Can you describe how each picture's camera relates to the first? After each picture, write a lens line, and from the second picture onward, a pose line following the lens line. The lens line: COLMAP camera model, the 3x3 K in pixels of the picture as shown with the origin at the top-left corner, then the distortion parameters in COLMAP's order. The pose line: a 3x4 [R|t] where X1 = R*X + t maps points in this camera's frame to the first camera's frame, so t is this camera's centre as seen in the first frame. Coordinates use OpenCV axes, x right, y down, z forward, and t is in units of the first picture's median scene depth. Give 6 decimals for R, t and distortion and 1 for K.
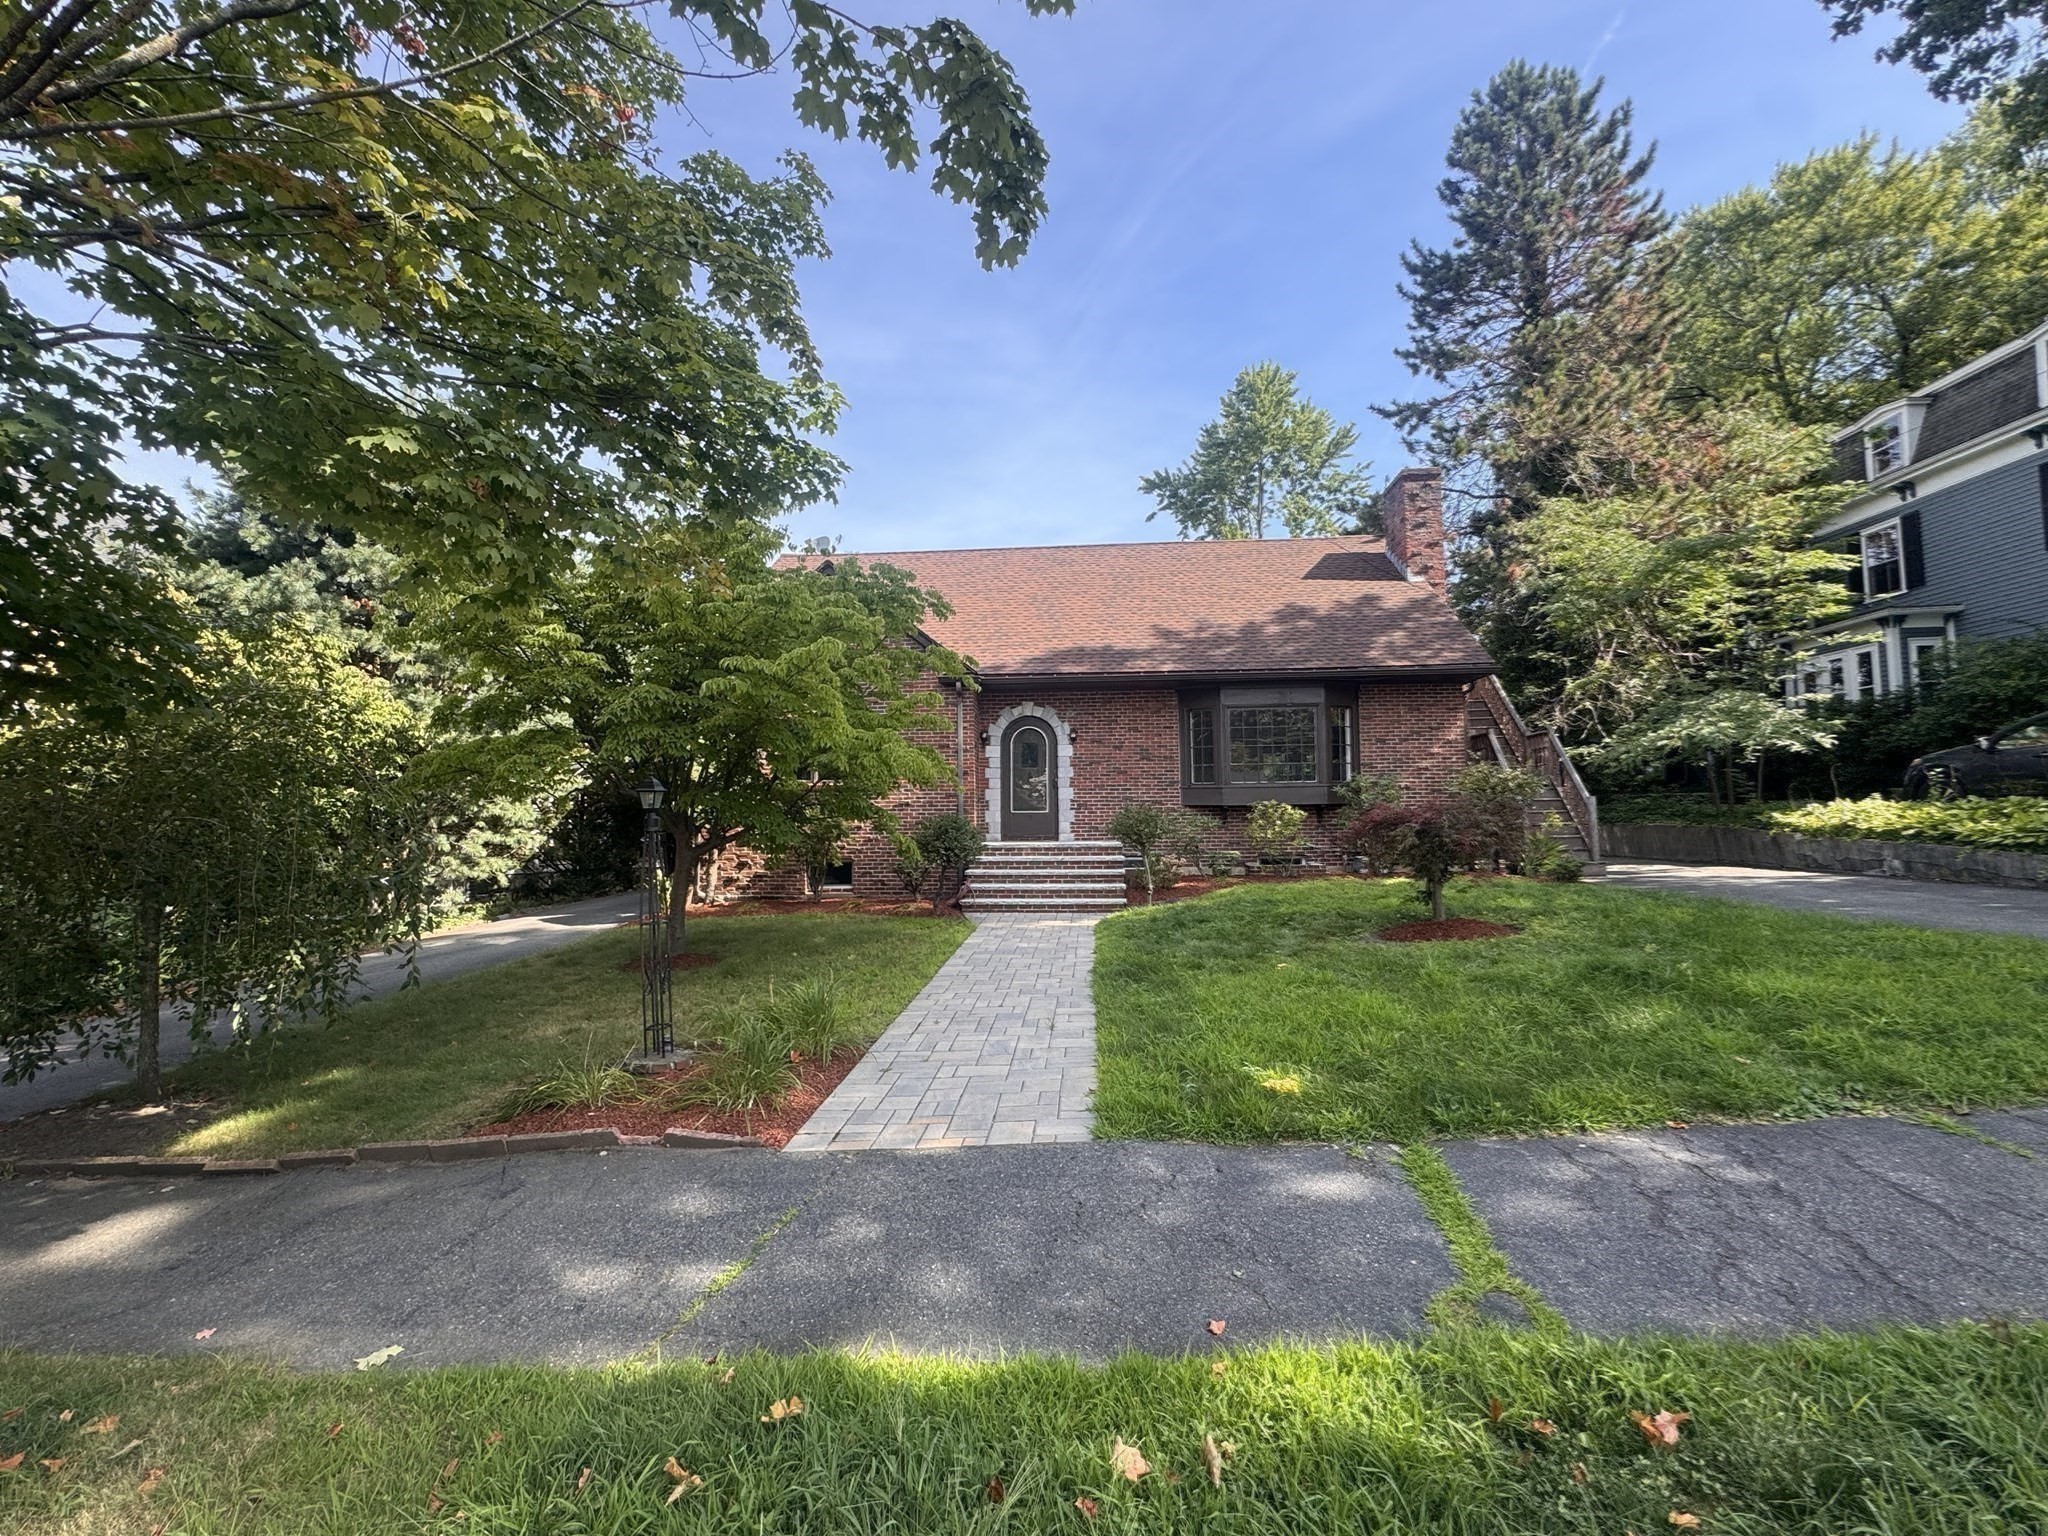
lens RADIAL K [[926.3, 0, 1024.0], [0, 926.3, 768.0], [0, 0, 1]] dist [-0.003303, -0.000303]
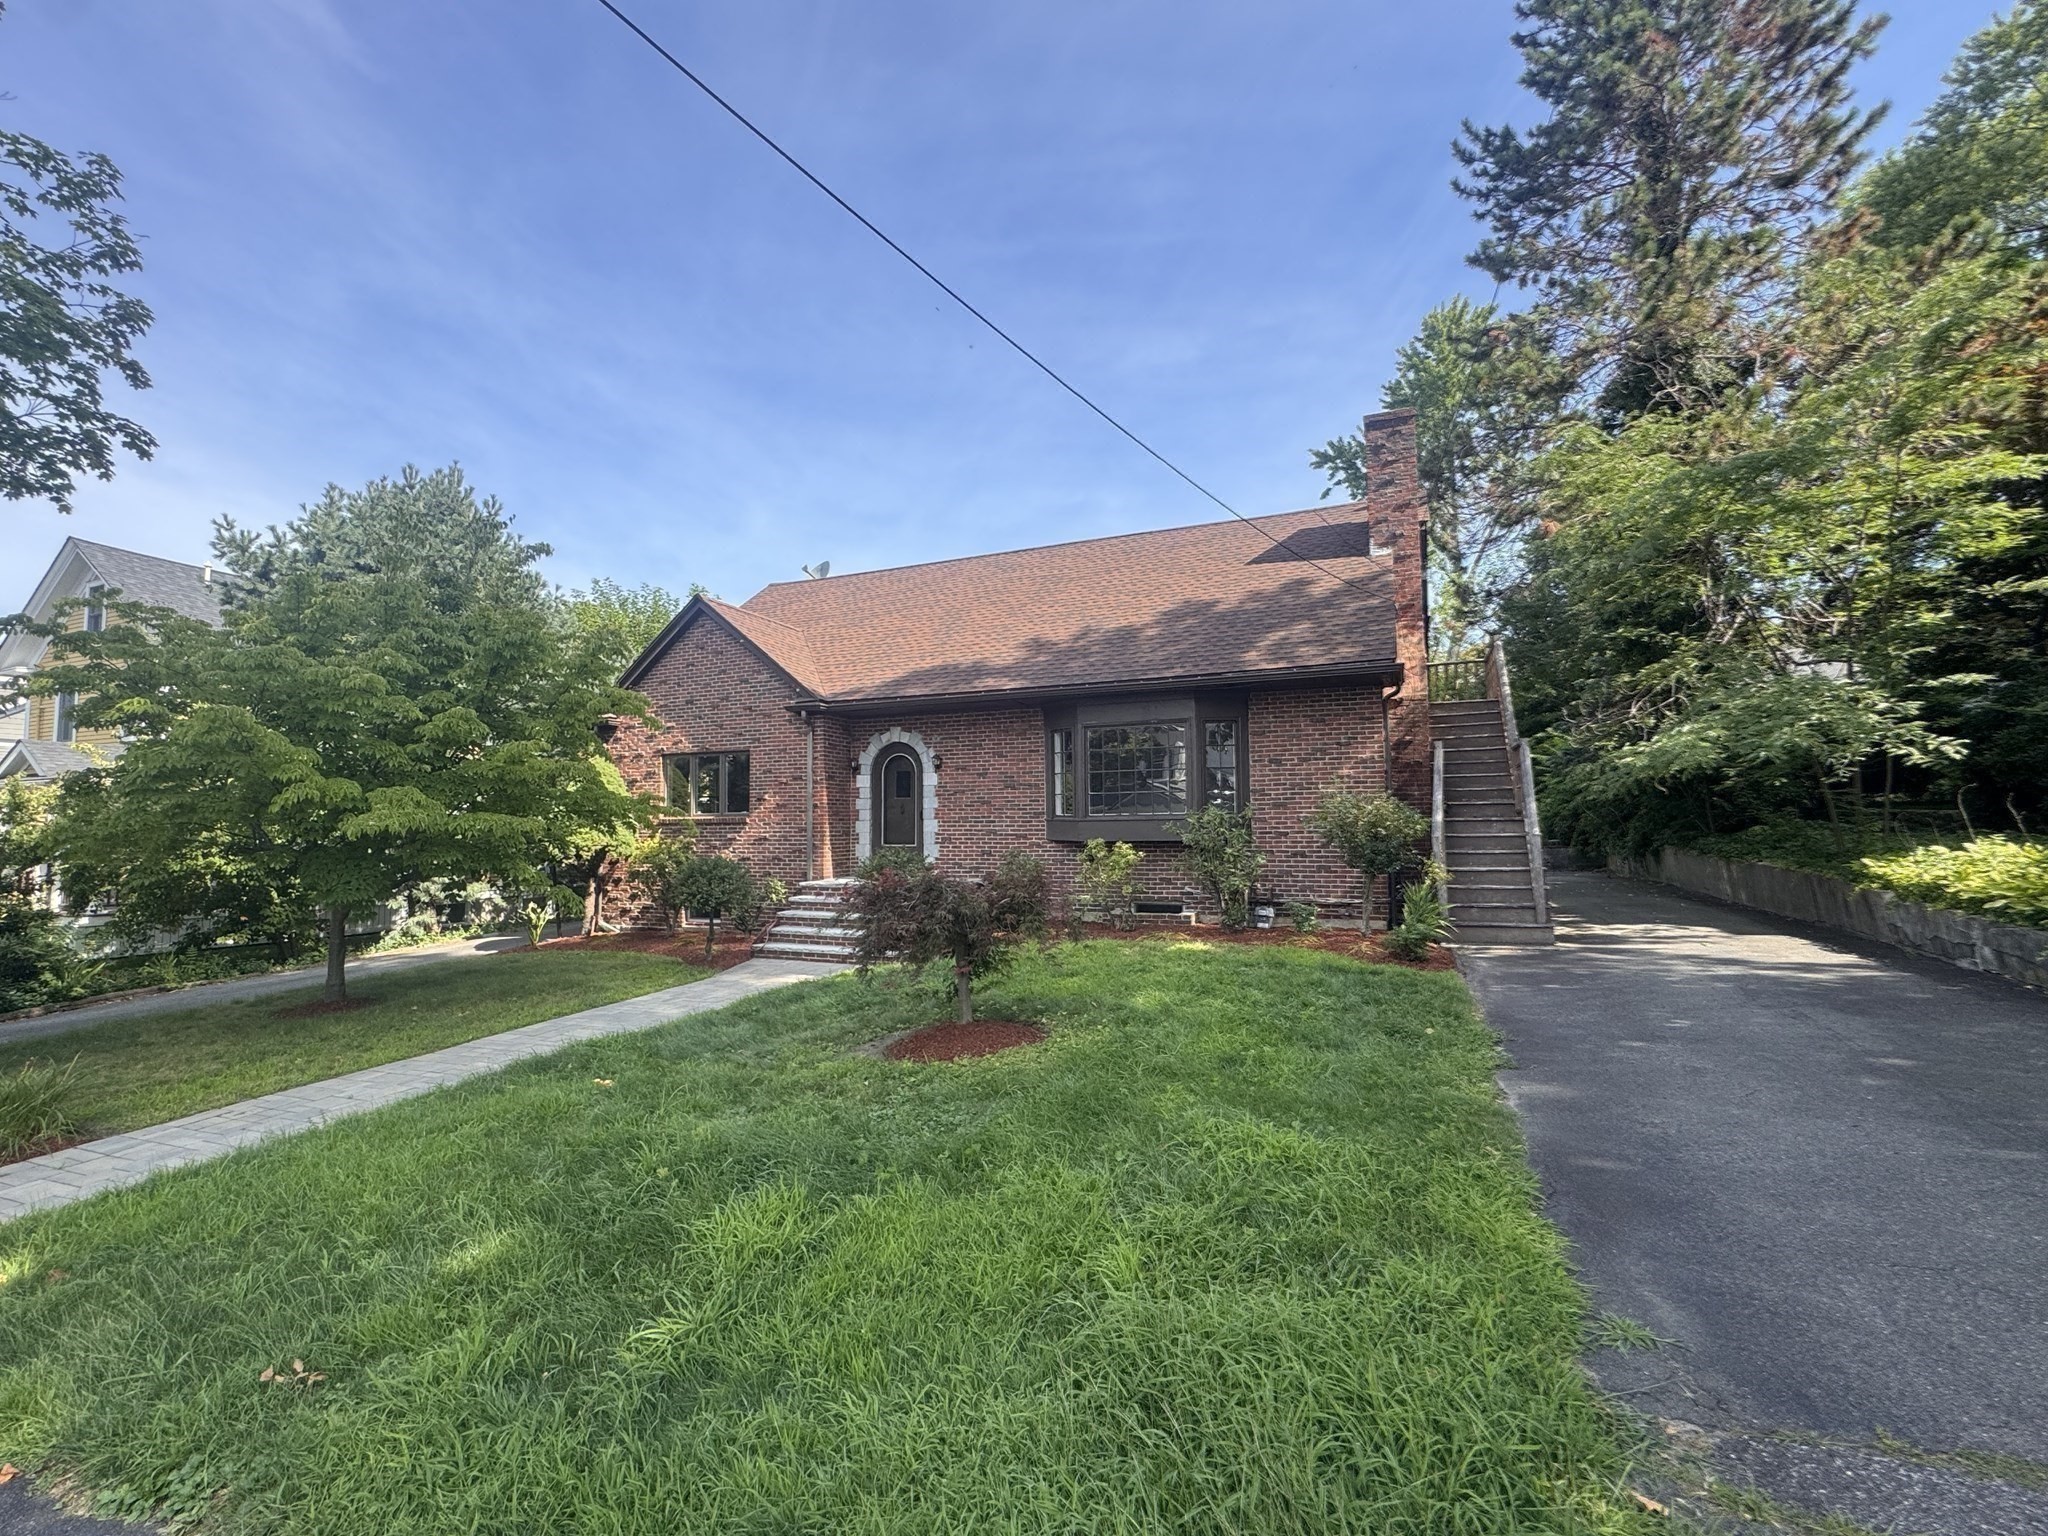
lens RADIAL K [[926.3, 0, 1024.0], [0, 926.3, 768.0], [0, 0, 1]] dist [-0.003303, -0.000303]
pose [[0.945263, -0.020061, -0.325692, 0.430737], [0.020123, 0.999792, -0.003178, -0.025034], [0.325688, -0.003549, 0.945470, 0.165013]]
